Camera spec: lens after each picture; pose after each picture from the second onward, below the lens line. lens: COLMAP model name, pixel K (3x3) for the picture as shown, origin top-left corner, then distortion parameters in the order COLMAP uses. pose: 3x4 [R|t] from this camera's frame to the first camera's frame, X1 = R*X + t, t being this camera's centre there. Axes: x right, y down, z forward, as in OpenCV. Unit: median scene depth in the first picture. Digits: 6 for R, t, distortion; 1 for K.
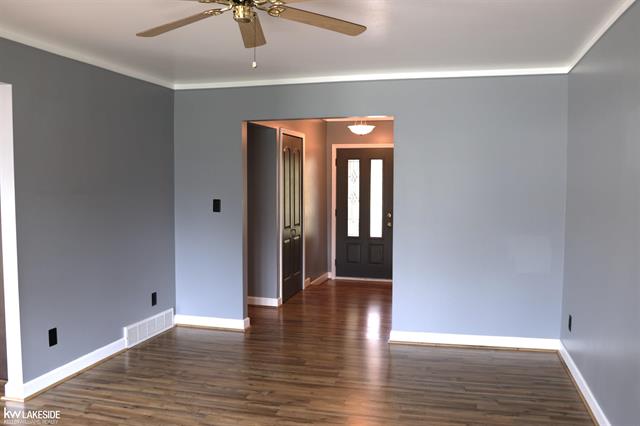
lens RADIAL K [[544.0, 0, 320.0], [0, 544.0, 213.0], [0, 0, 1]] dist [-0.154298, 0.113335]
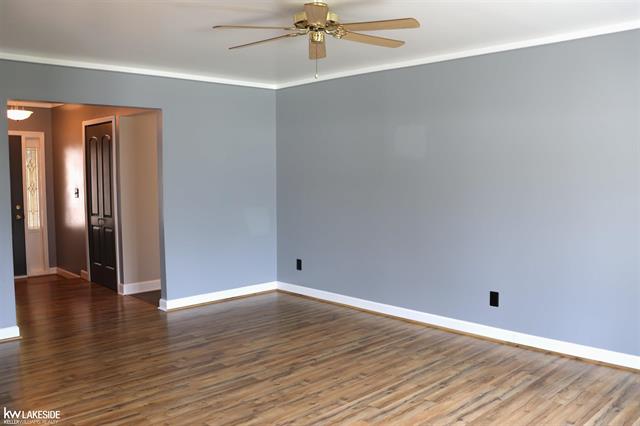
lens RADIAL K [[544.0, 0, 320.0], [0, 544.0, 213.0], [0, 0, 1]] dist [-0.154298, 0.113335]
pose [[0.526701, -0.068885, 0.847255, -0.855125], [0.054983, 0.997385, 0.046911, 0.001460], [-0.848271, 0.021877, 0.529111, 0.179612]]
